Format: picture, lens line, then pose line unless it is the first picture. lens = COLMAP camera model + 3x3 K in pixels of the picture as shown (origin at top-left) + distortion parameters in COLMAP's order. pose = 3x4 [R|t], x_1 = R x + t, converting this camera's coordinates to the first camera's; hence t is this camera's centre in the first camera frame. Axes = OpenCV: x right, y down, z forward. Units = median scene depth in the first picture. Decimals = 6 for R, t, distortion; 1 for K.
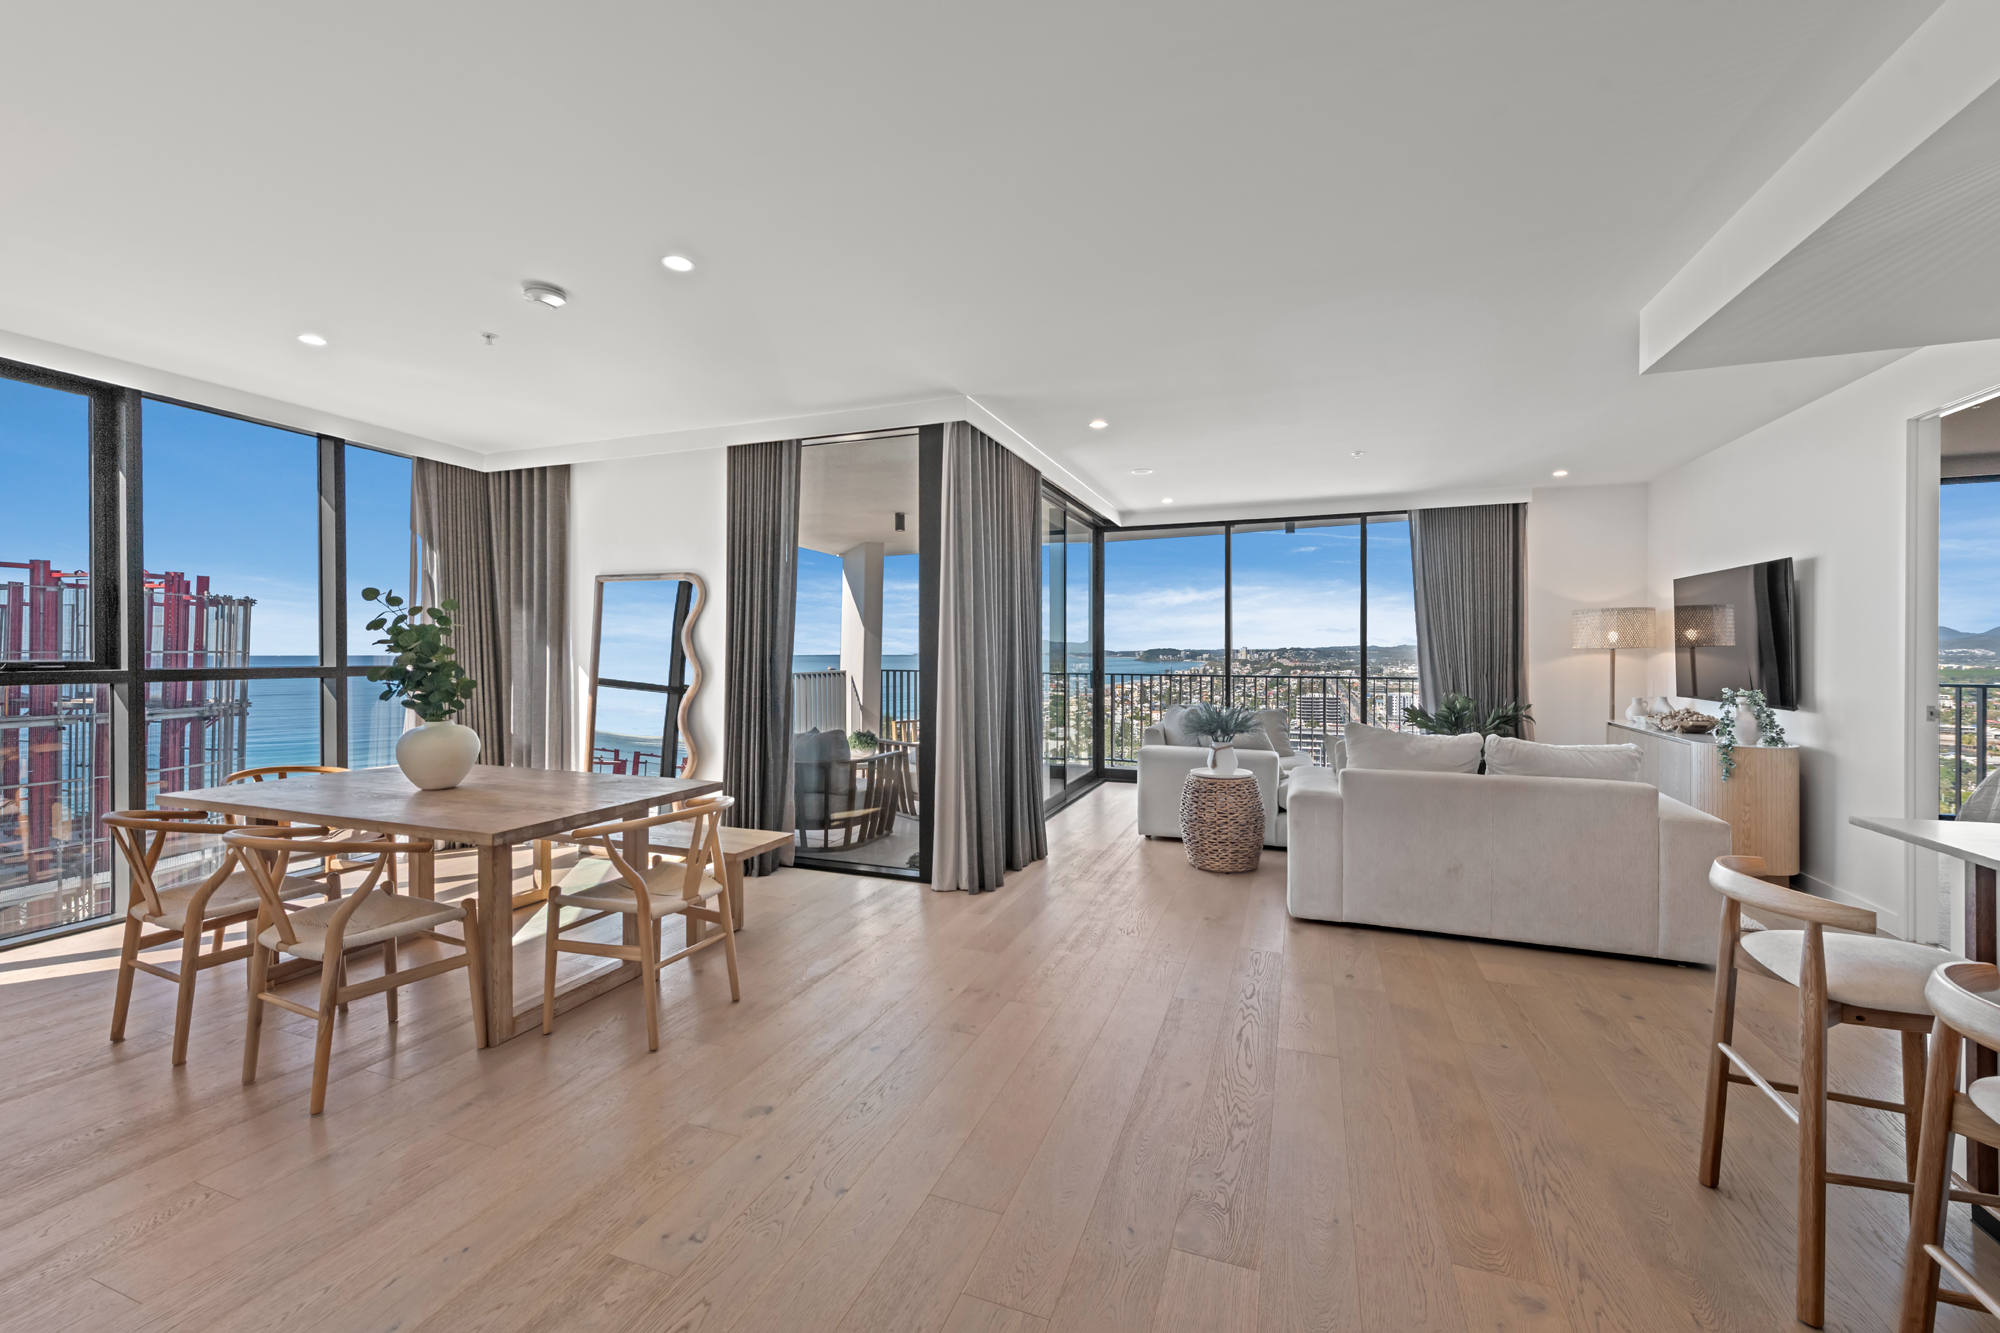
lens RADIAL K [[800.8, 0, 995.4], [0, 800.8, 657.1], [0, 0, 1]] dist [0.006214, -0.000037]
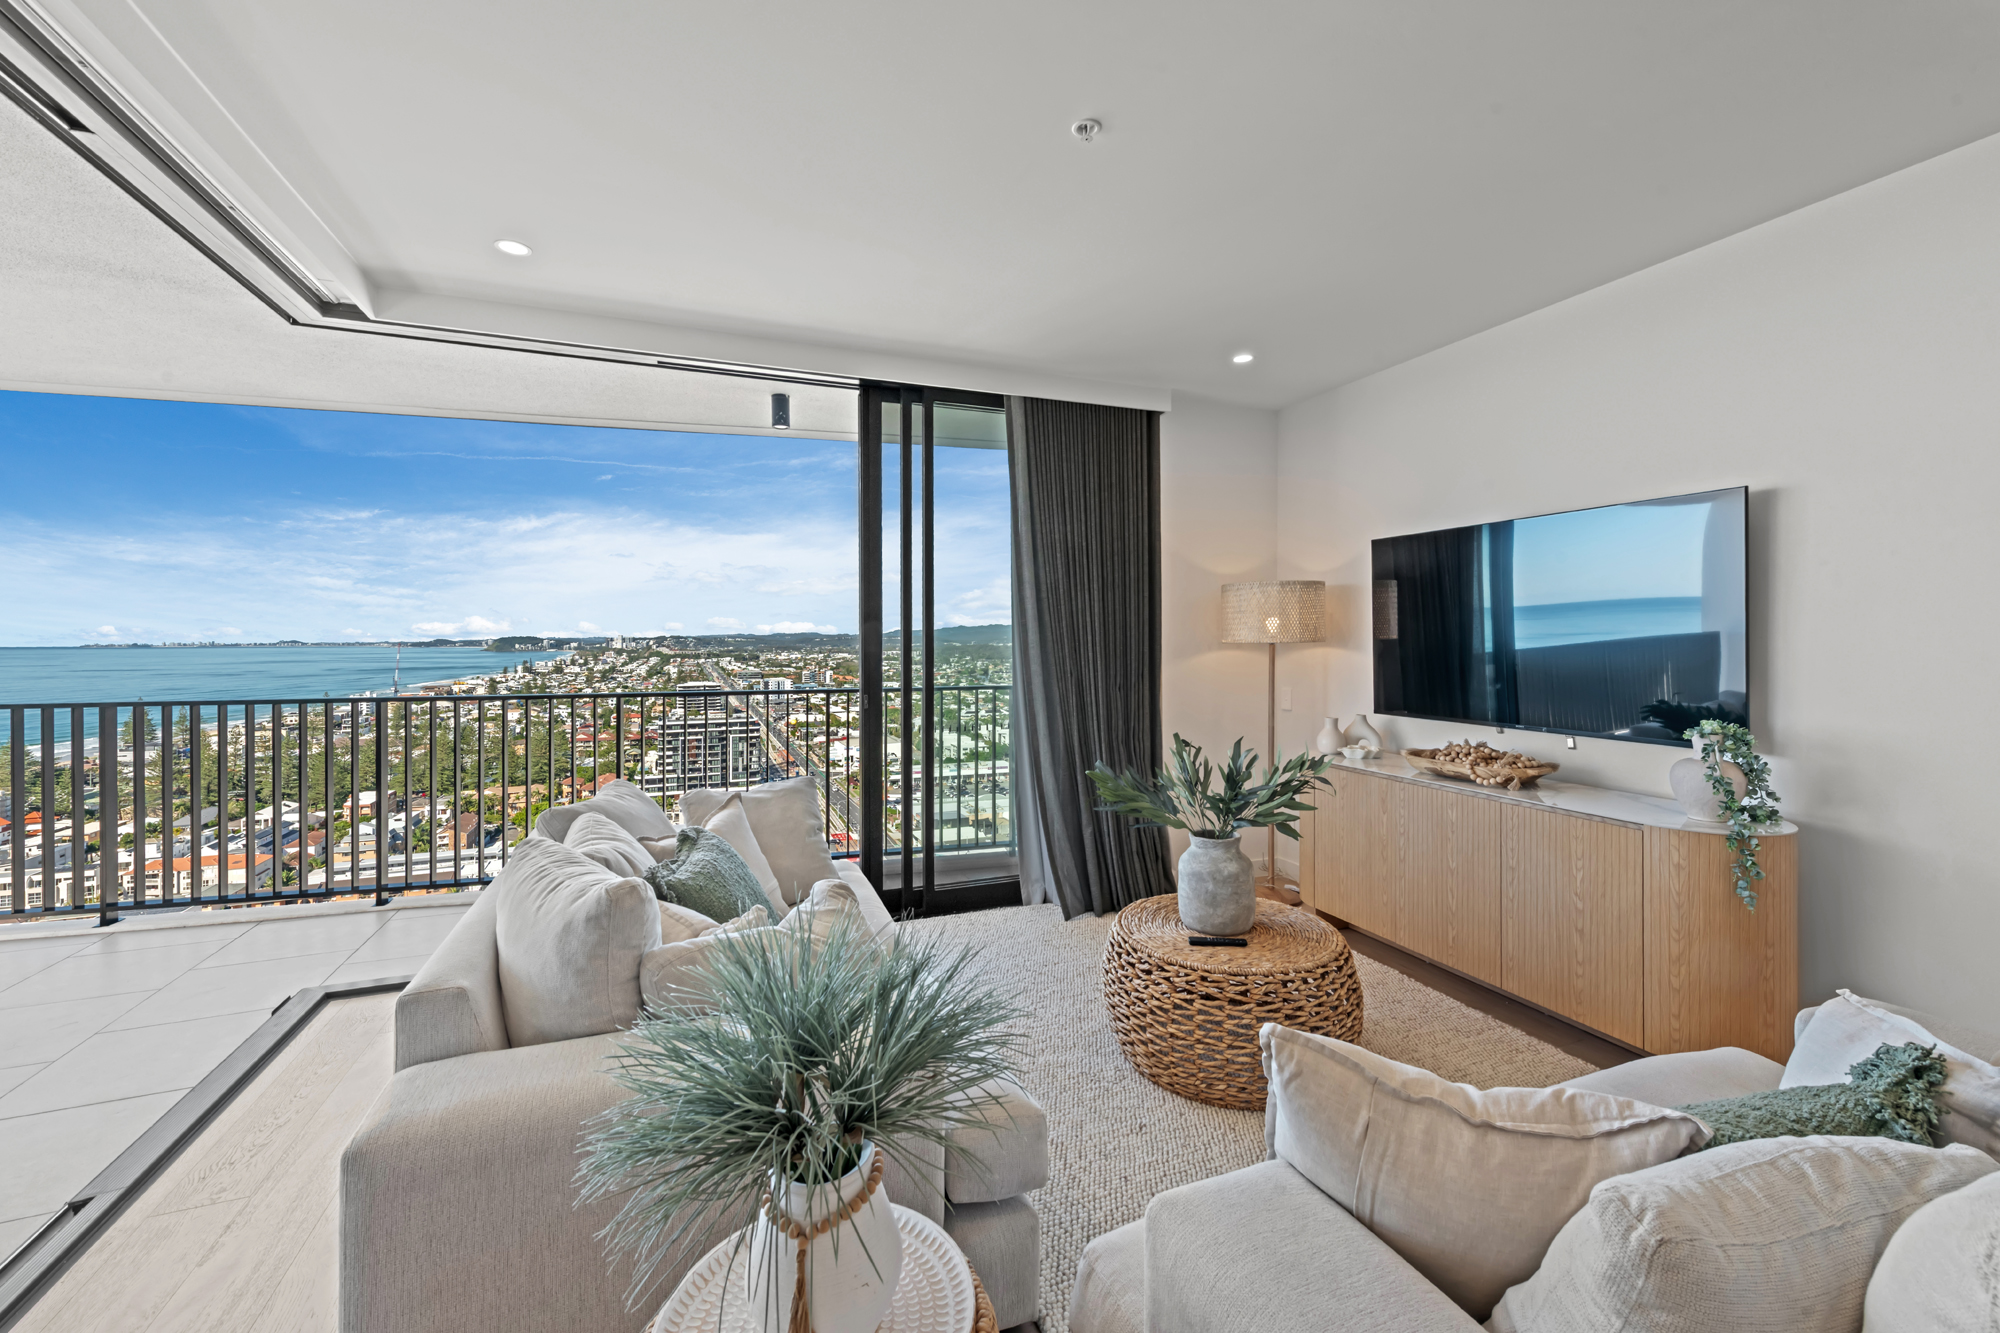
lens RADIAL K [[806.9, 0, 1003.6], [0, 806.9, 641.8], [0, 0, 1]] dist [0.010355, -0.000099]
pose [[0.735413, -0.005161, 0.677599, 0.185423], [0.007982, 0.999968, -0.001046, -0.015580], [-0.677572, 0.006178, 0.735431, 0.831001]]
